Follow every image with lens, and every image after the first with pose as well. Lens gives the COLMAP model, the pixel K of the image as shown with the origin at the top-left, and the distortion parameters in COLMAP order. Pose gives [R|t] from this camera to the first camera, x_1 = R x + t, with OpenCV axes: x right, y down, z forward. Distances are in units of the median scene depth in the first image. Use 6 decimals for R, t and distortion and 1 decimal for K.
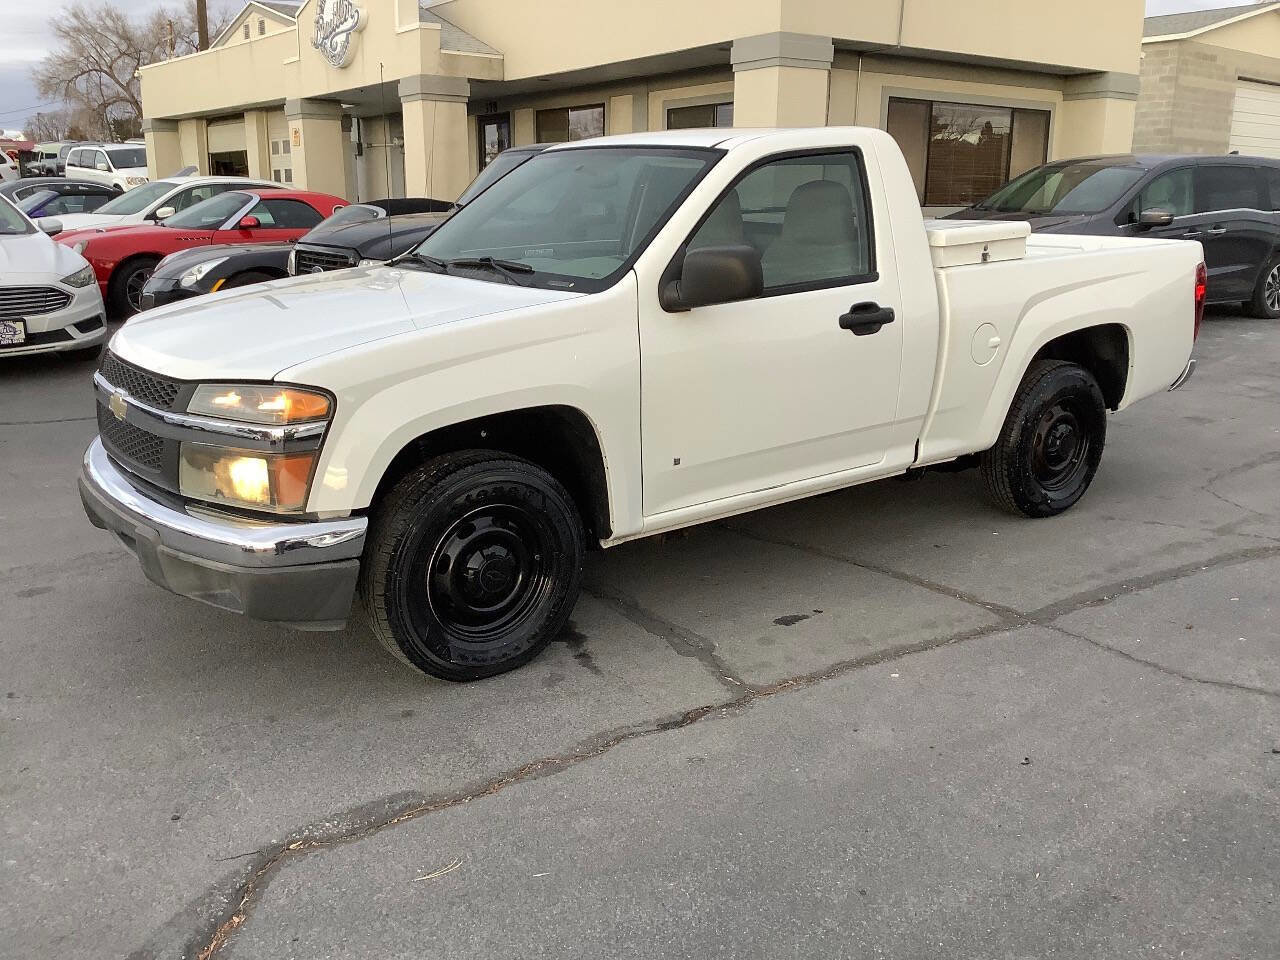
lens RADIAL K [[1151.3, 0, 640.0], [0, 1151.3, 480.0], [0, 0, 1]] dist [0.125631, -0.223816]
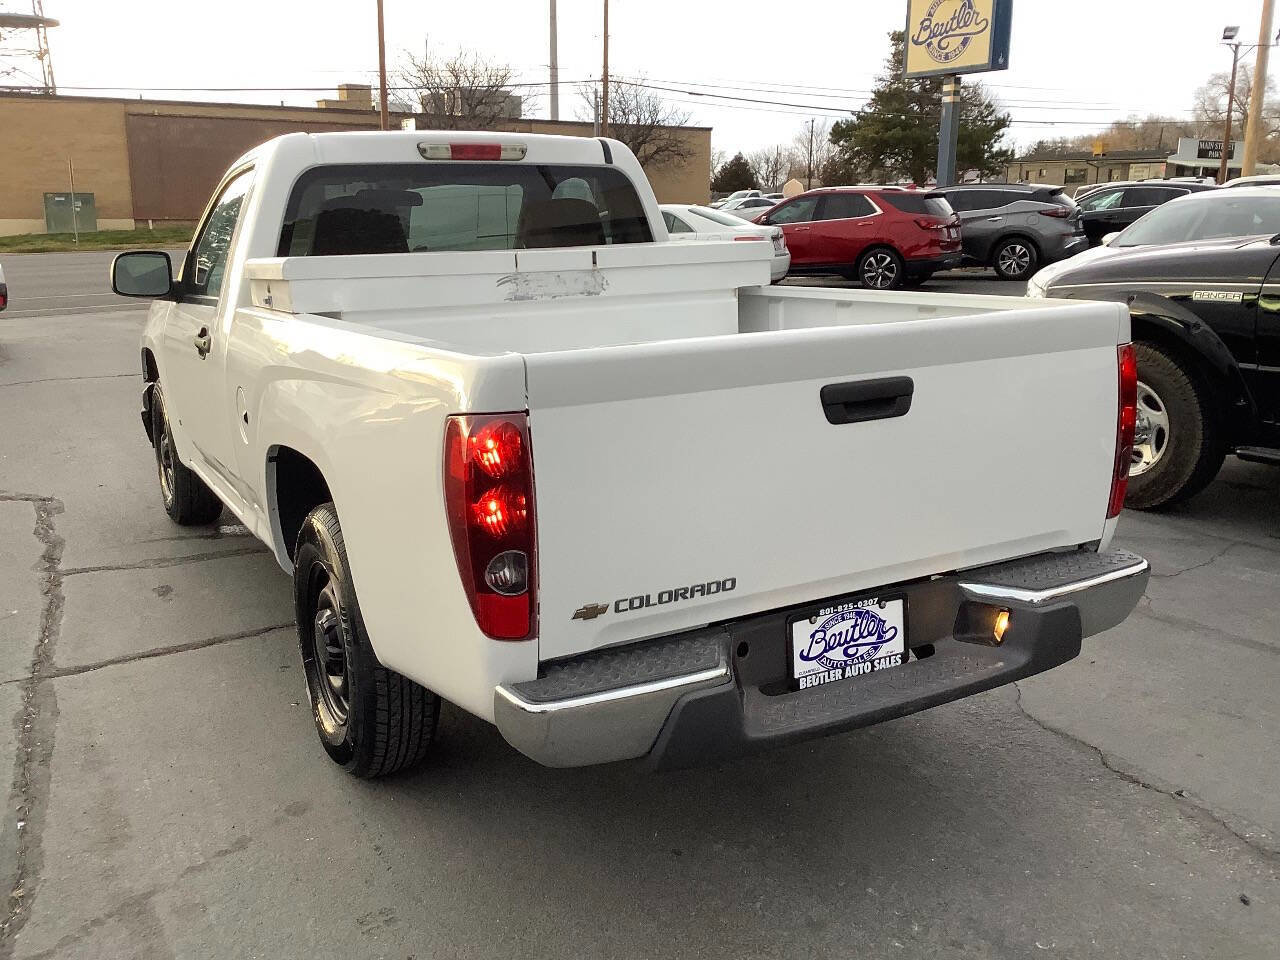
lens RADIAL K [[1153.8, 0, 640.0], [0, 1153.8, 480.0], [0, 0, 1]] dist [0.110396, -0.172825]
pose [[-0.139524, 0.227349, -0.963766, 1.063232], [-0.230861, 0.938997, 0.254928, -0.350497], [0.962931, 0.258064, -0.078527, 1.413956]]
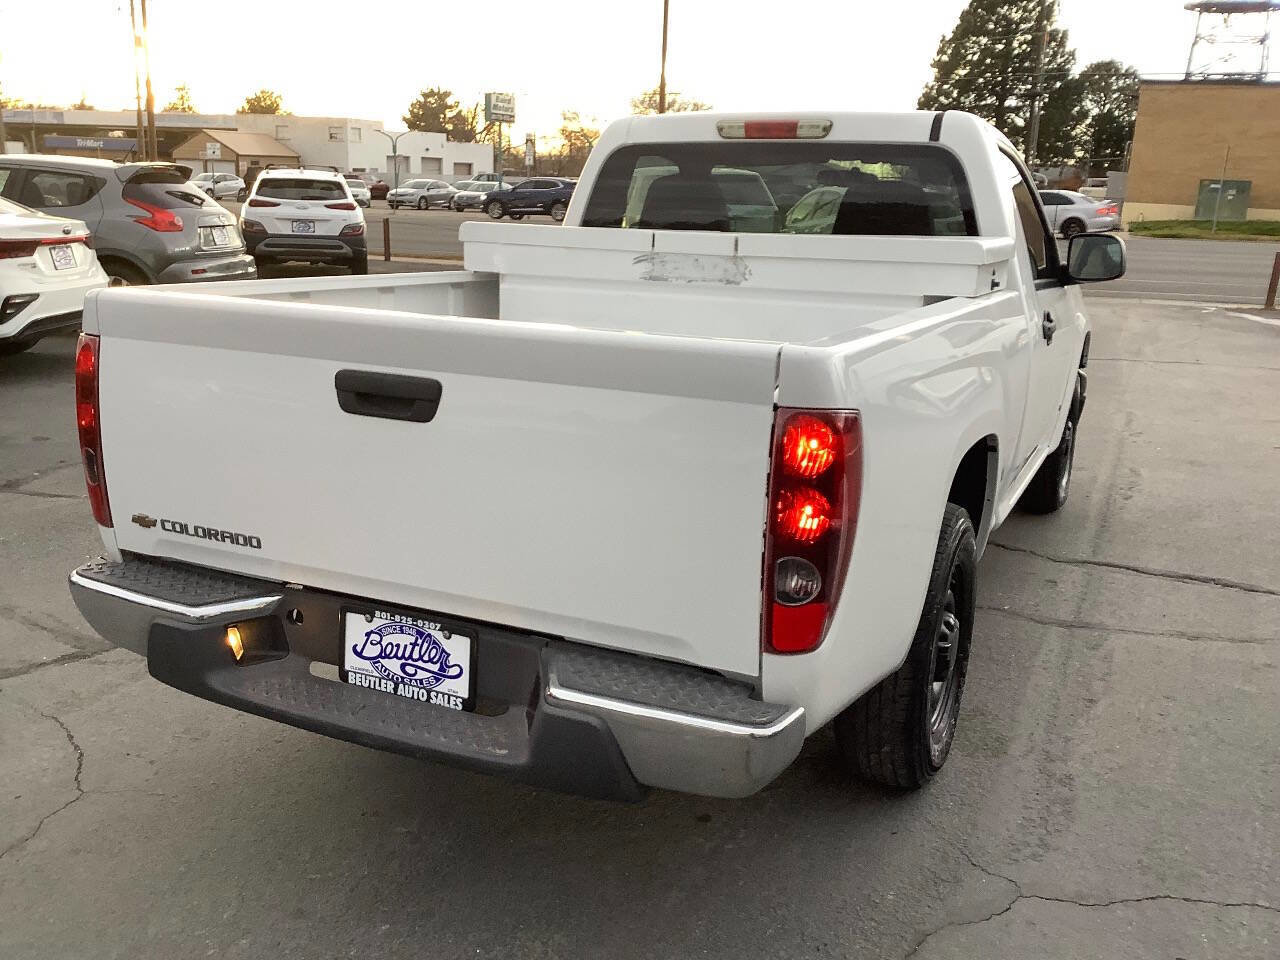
lens RADIAL K [[1154.6, 0, 636.6], [0, 1154.6, 477.7], [0, 0, 1]] dist [0.102205, -0.176743]
pose [[-0.875624, 0.087256, -0.475047, 0.673378], [-0.154538, 0.881229, 0.446714, -0.474666], [0.457603, 0.464566, -0.758141, 1.889509]]
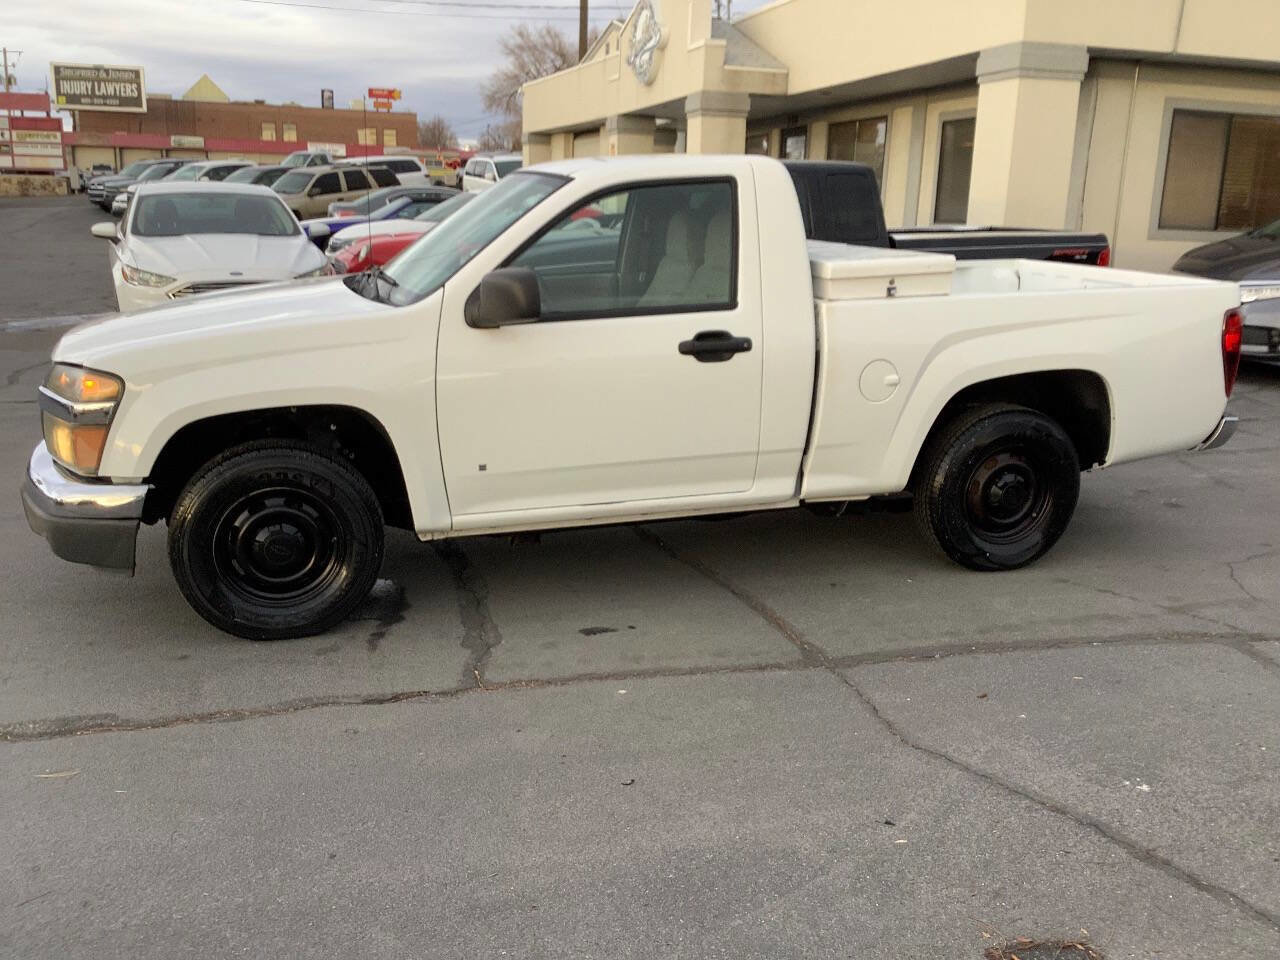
lens RADIAL K [[1156.7, 0, 639.5], [0, 1156.7, 512.3], [0, 0, 1]] dist [0.092271, -0.156387]
pose [[0.940646, 0.105503, -0.322574, 0.462951], [-0.099802, 0.994419, 0.034211, -0.023424], [0.324383, 0.000013, 0.945926, 0.022899]]
